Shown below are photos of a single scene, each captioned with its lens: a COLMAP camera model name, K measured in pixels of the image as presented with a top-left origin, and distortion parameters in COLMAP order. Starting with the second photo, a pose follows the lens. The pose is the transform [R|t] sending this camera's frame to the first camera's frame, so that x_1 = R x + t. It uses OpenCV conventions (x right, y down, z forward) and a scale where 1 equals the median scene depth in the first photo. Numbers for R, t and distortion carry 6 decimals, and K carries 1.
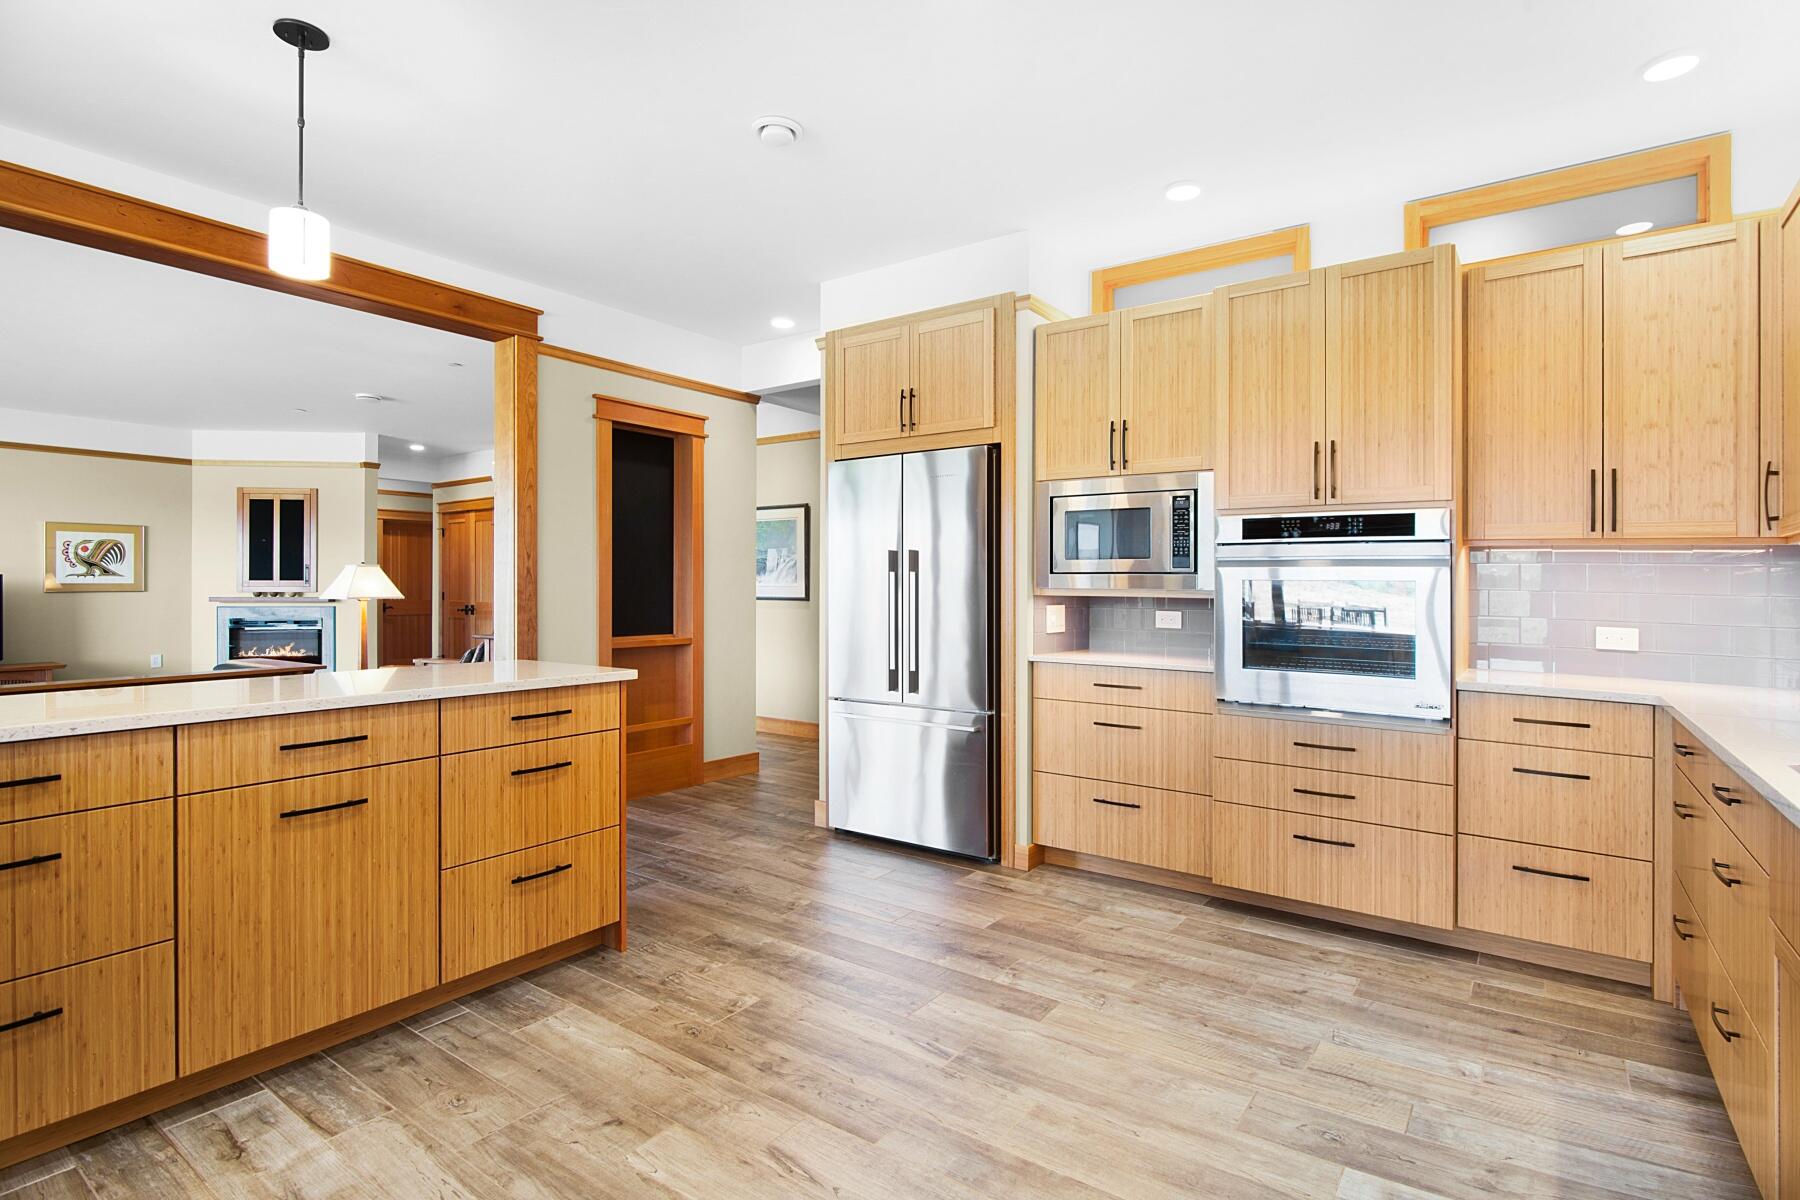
lens RADIAL K [[860.0, 0, 844.8], [0, 860.0, 564.1], [0, 0, 1]] dist [0.022796, -0.005437]
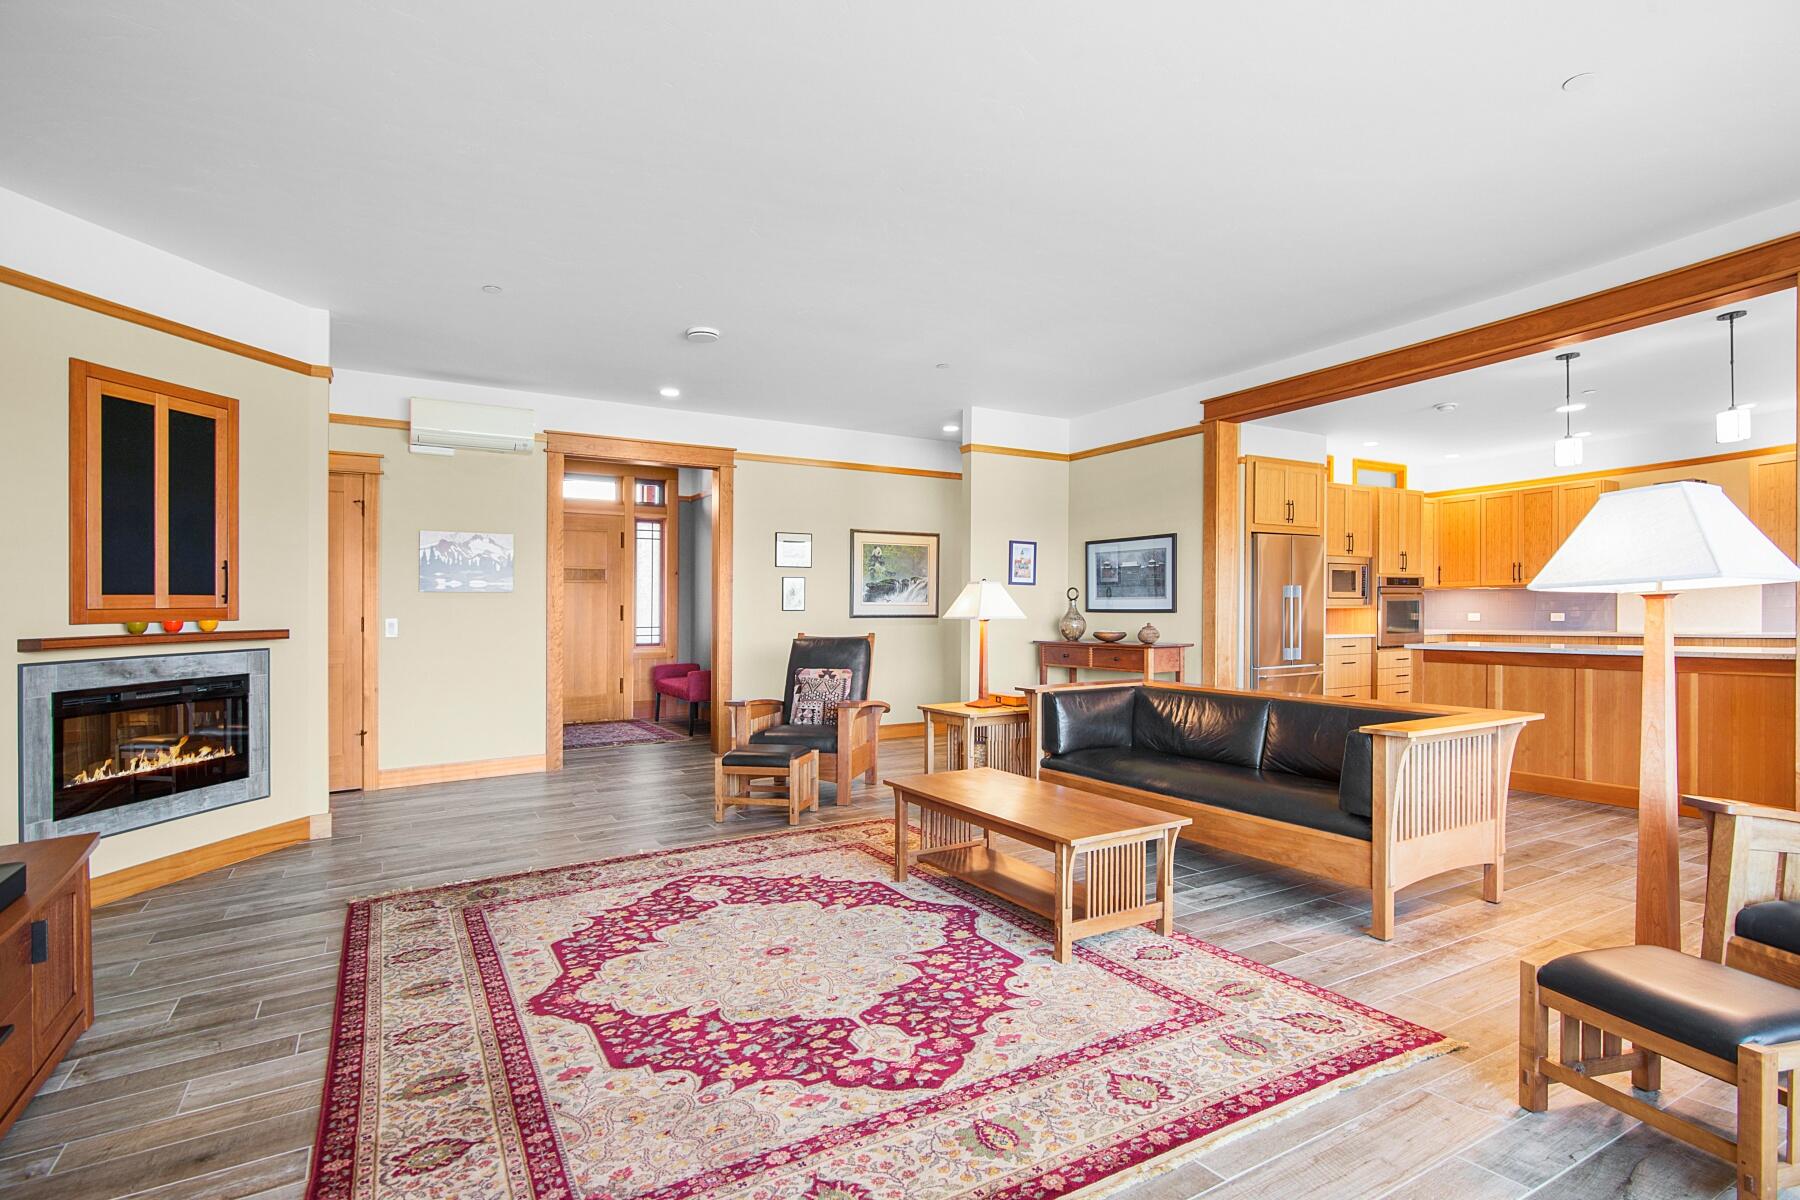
lens RADIAL K [[860.0, 0, 899.0], [0, 860.0, 609.4], [0, 0, 1]] dist [0.022796, -0.005437]
pose [[0.377183, -0.006961, 0.926113, -2.155140], [-0.012809, 0.999837, 0.012732, 0.036362], [-0.926050, -0.016665, 0.377032, 1.169478]]
